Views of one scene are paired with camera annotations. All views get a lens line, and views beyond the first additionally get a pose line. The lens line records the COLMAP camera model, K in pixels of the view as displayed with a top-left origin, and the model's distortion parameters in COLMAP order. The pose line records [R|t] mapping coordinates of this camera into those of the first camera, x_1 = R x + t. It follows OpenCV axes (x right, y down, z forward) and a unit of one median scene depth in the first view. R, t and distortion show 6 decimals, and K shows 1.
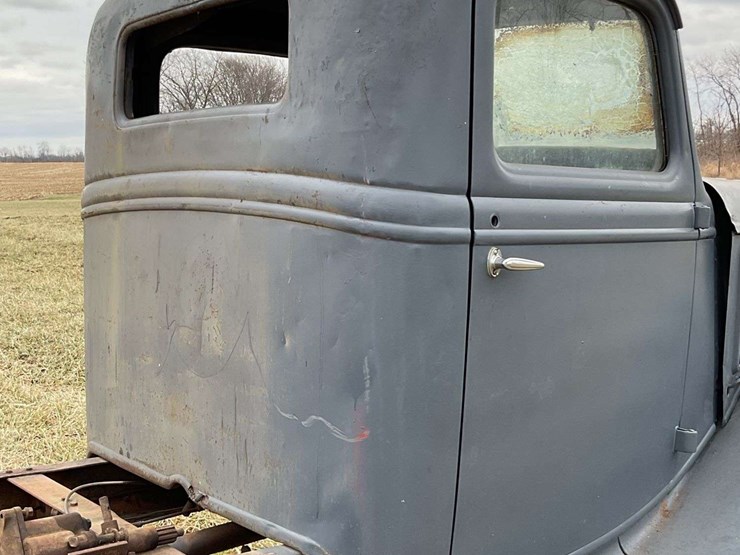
lens RADIAL K [[1053.8, 0, 370.0], [0, 1053.8, 277.5], [0, 0, 1]] dist [0.061408, -0.018569]
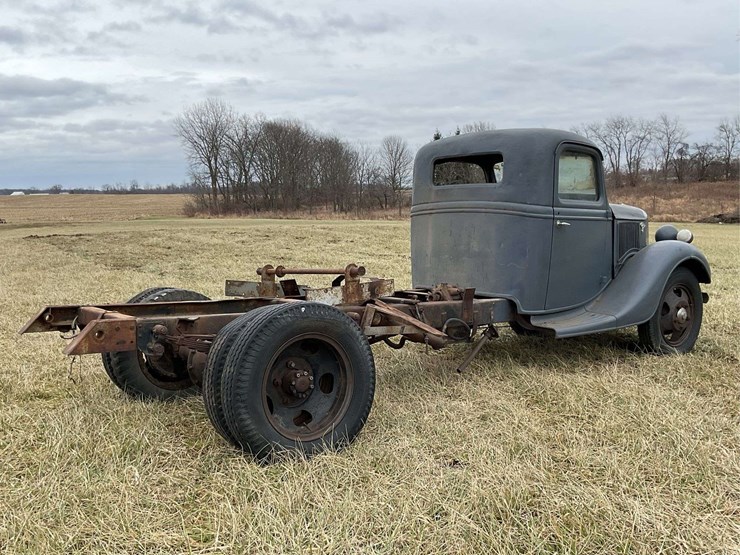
lens RADIAL K [[728.4, 0, 370.0], [0, 728.4, 277.5], [0, 0, 1]] dist [0.101338, -0.001498]
pose [[0.999928, -0.000437, 0.011984, -0.537804], [0.000383, 0.999990, 0.004487, 0.150804], [-0.011986, -0.004482, 0.999918, -1.516415]]
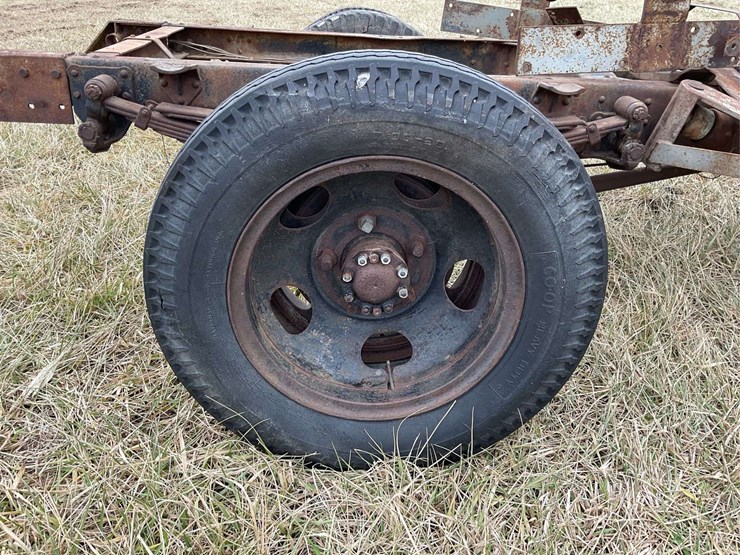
lens RADIAL K [[608.0, 0, 370.0], [0, 608.0, 277.5], [0, 0, 1]] dist [0.069412, -0.145351]
pose [[0.818745, 0.283308, -0.499393, -0.411451], [-0.065217, 0.910043, 0.409350, 0.180337], [0.570441, -0.302585, 0.763570, -0.242802]]
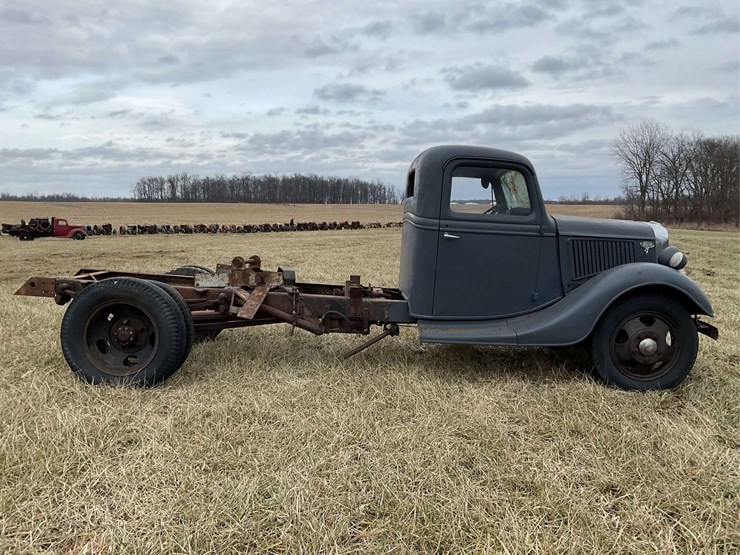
lens RADIAL K [[608.0, 0, 370.0], [0, 608.0, 277.5], [0, 0, 1]] dist [0.069412, -0.145351]
pose [[0.806383, 0.090421, -0.584441, 1.118768], [-0.083943, 0.995737, 0.038233, 0.071578], [0.585407, 0.018229, 0.810535, -0.981647]]
